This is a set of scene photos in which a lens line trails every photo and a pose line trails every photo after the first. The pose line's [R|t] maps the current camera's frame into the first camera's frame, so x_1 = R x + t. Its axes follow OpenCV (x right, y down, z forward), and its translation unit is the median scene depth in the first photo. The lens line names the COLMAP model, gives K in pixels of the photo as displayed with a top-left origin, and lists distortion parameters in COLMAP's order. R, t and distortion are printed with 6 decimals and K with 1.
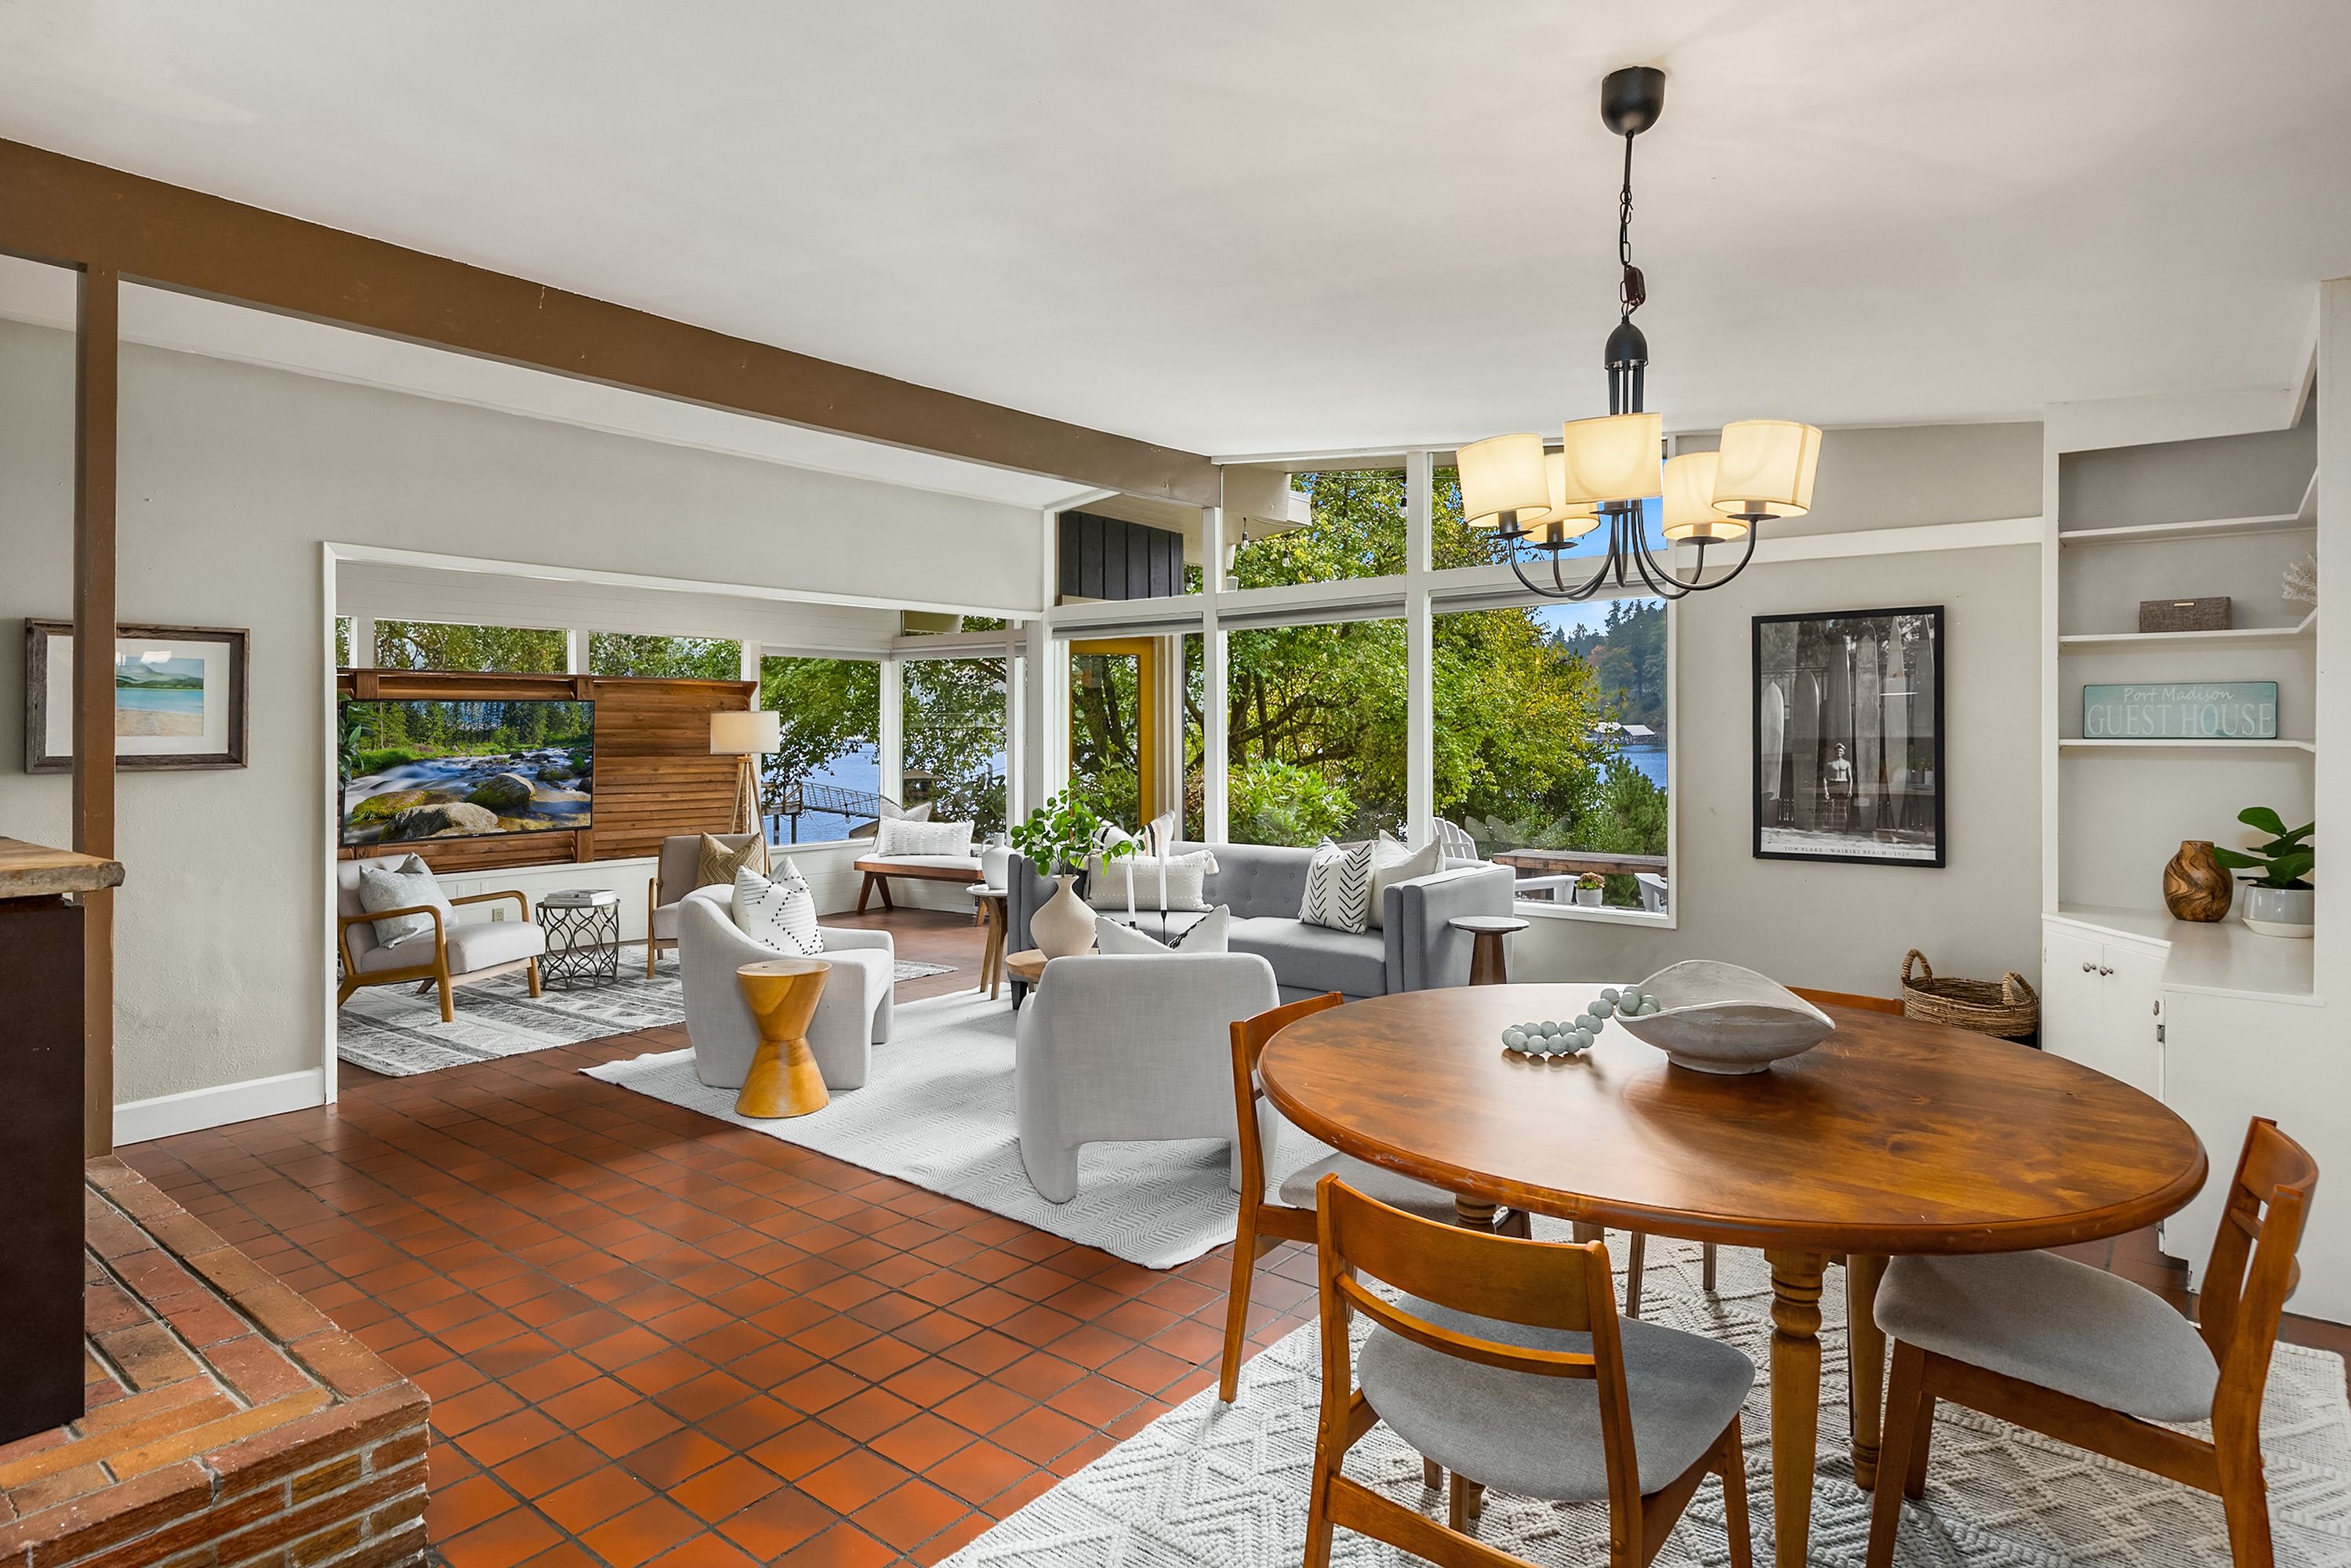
lens RADIAL K [[1279.2, 0, 1182.9], [0, 1279.2, 729.4], [0, 0, 1]] dist [0.001978, -0.000010]
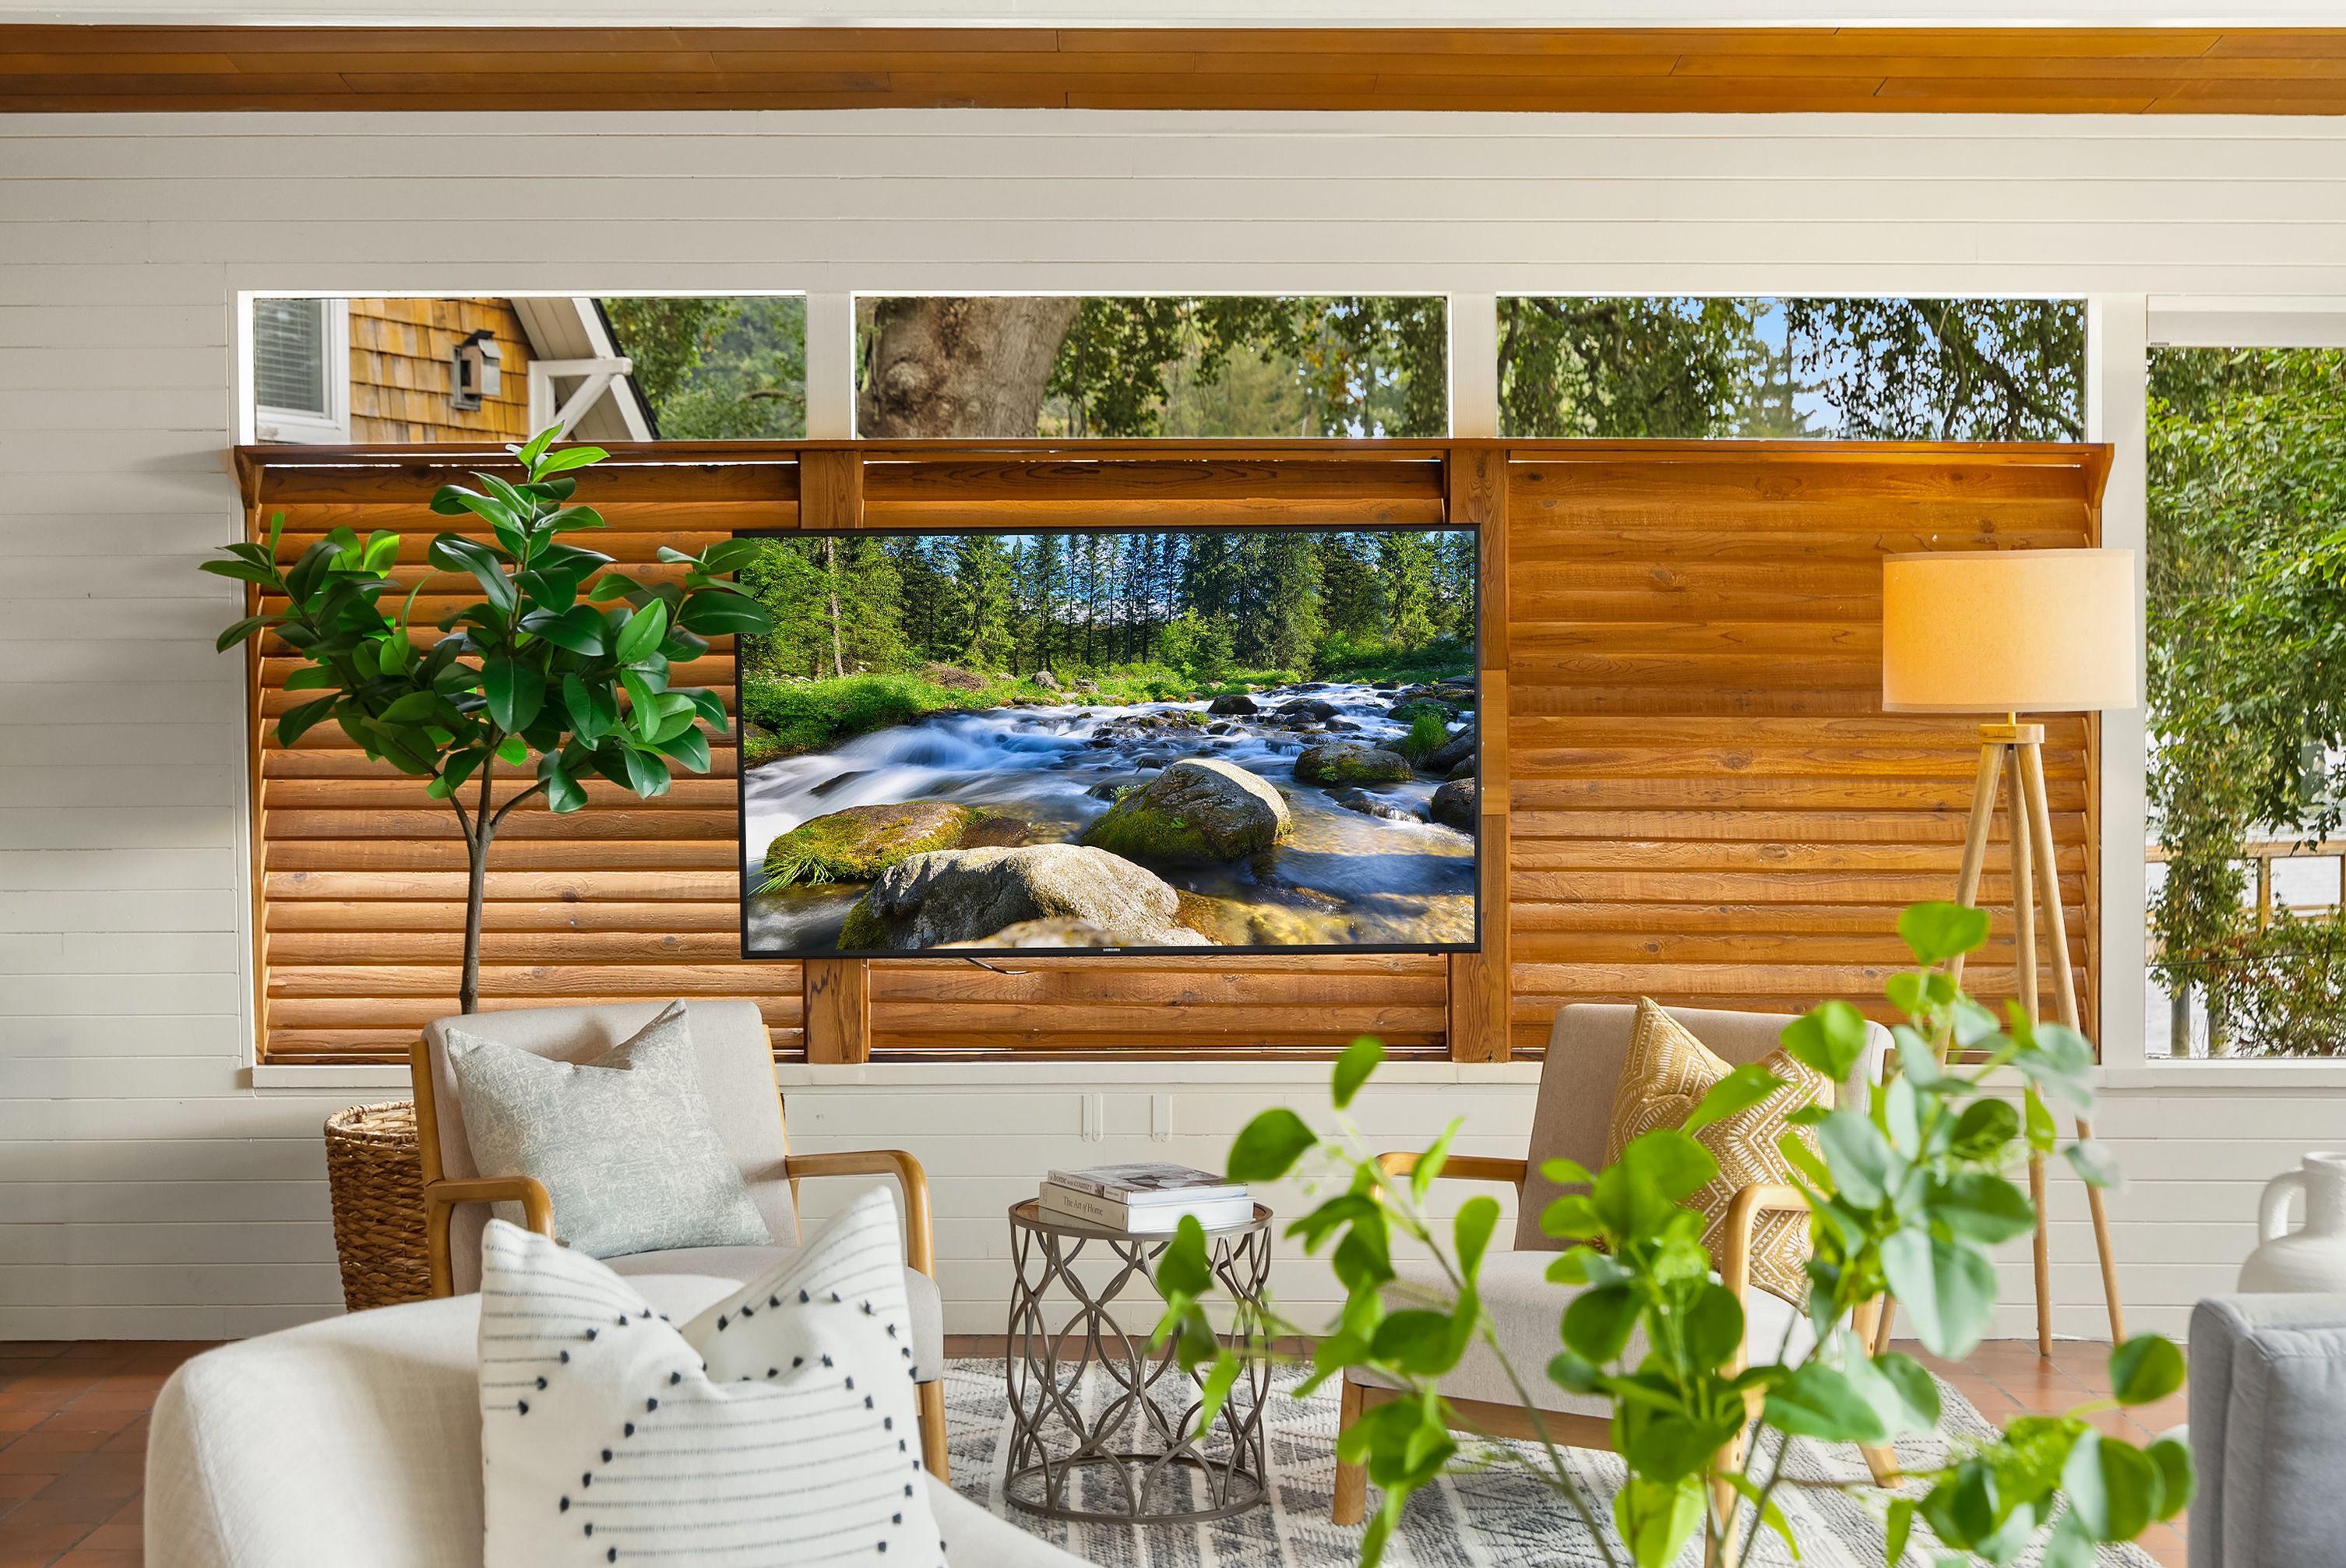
lens RADIAL K [[3296.7, 0, 1162.6], [0, 3296.7, 783.7], [0, 0, 1]] dist [-0.002699, 0.046384]
pose [[0.623855, 0.031849, -0.780891, 0.114631], [-0.000200, 0.999176, 0.040593, 0.008207], [0.781540, -0.025168, 0.623347, 0.540118]]
